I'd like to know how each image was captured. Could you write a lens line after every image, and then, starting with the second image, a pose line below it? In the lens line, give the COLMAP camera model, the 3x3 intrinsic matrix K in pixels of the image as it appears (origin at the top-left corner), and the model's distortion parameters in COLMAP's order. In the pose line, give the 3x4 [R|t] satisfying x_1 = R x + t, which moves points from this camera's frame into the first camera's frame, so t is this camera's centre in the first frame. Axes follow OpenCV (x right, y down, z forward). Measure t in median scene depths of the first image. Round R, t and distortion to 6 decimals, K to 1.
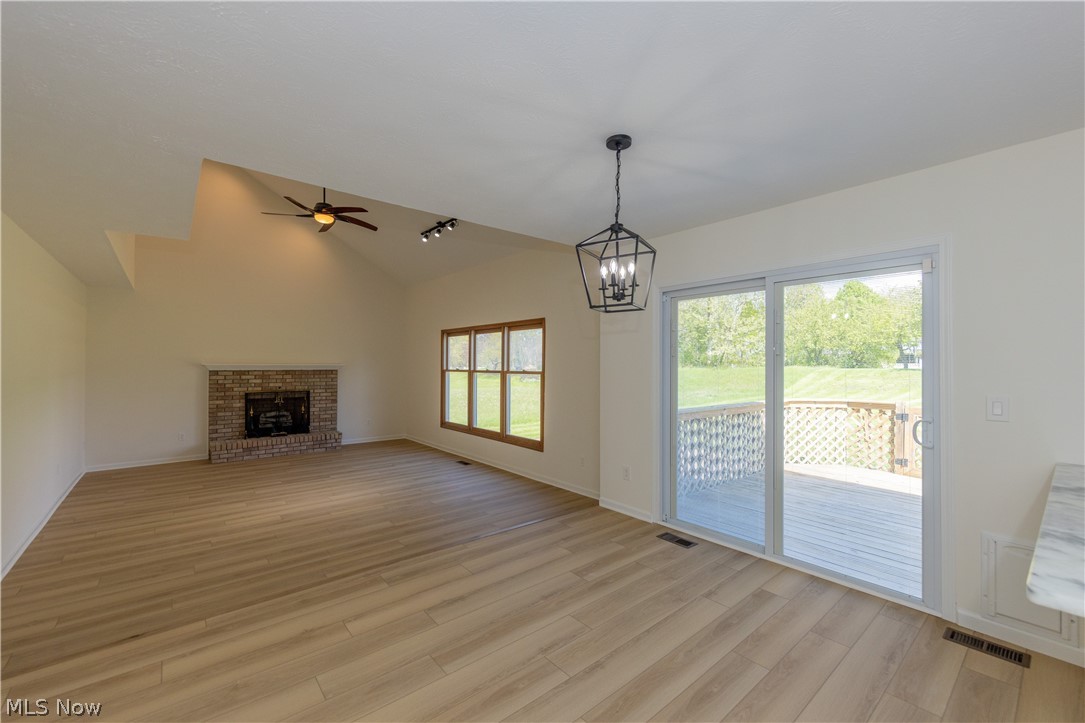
lens RADIAL K [[444.6, 0, 546.5], [0, 444.6, 359.1], [0, 0, 1]] dist [0.008098, -0.000353]
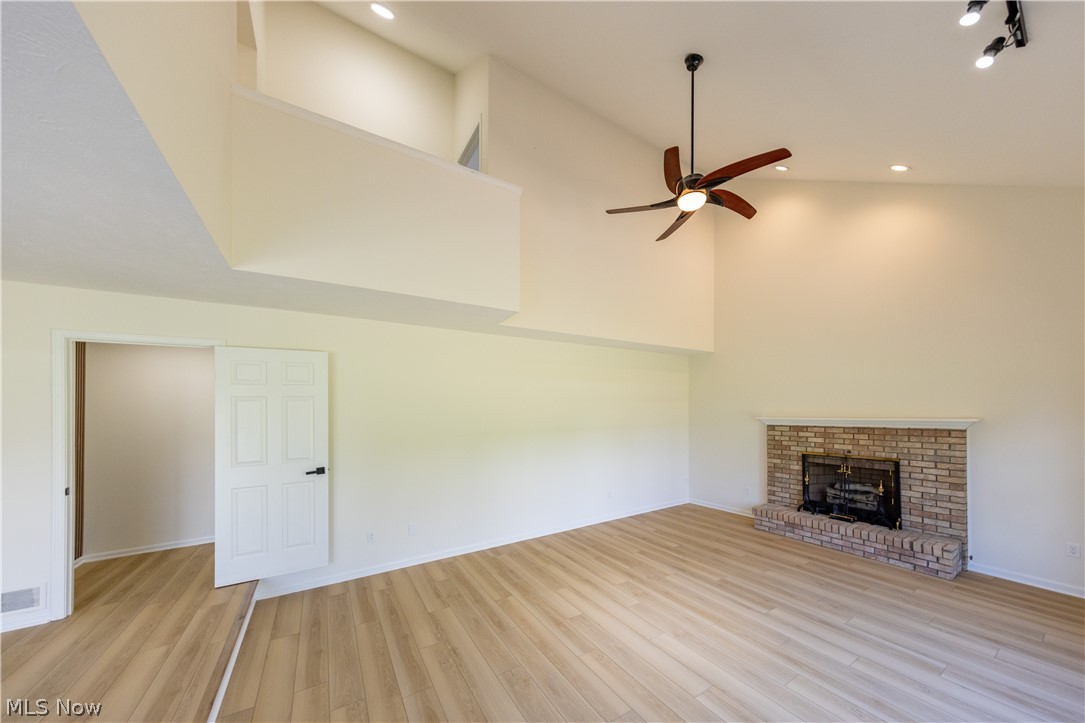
lens RADIAL K [[364.9, 0, 550.4], [0, 364.9, 409.6], [0, 0, 1]] dist [0.001136, 0.000070]
pose [[-0.133945, -0.006473, -0.990968, 0.109733], [0.022979, 0.999690, -0.009636, -0.022235], [0.990722, -0.024062, -0.133755, 1.724828]]
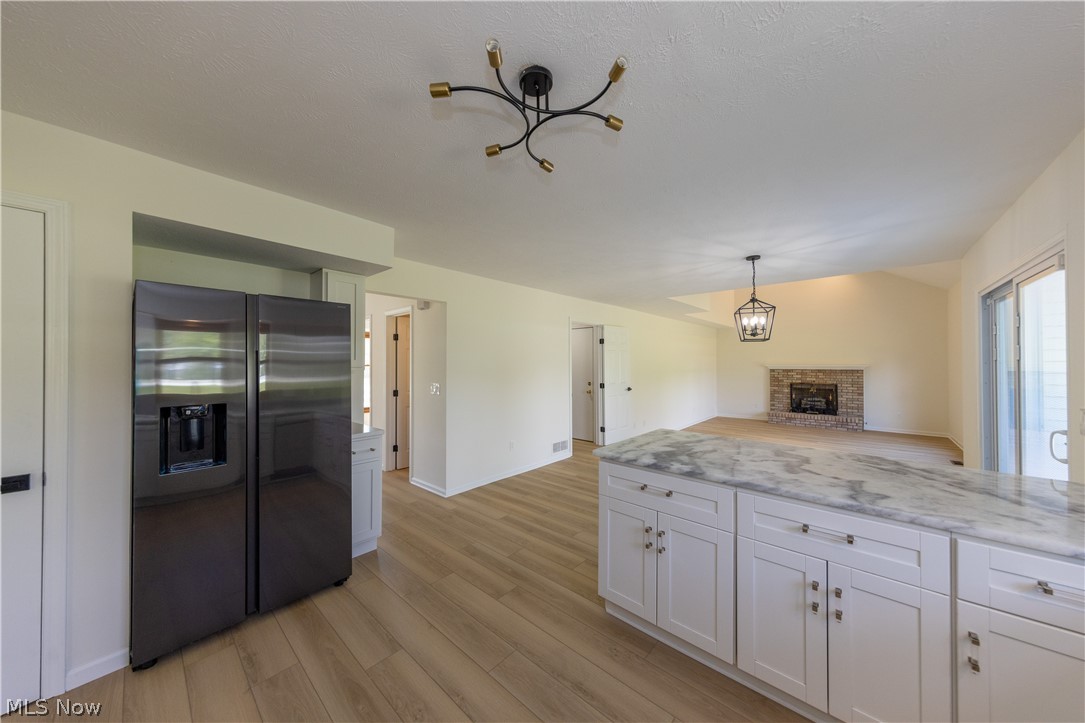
lens RADIAL K [[366.9, 0, 549.8], [0, 366.9, 361.1], [0, 0, 1]] dist [0.009725, 0.000042]
pose [[0.159561, -0.009023, -0.987147, 1.294959], [0.013946, 0.999879, -0.006885, -0.016766], [0.987090, -0.012668, 0.159668, -0.136169]]
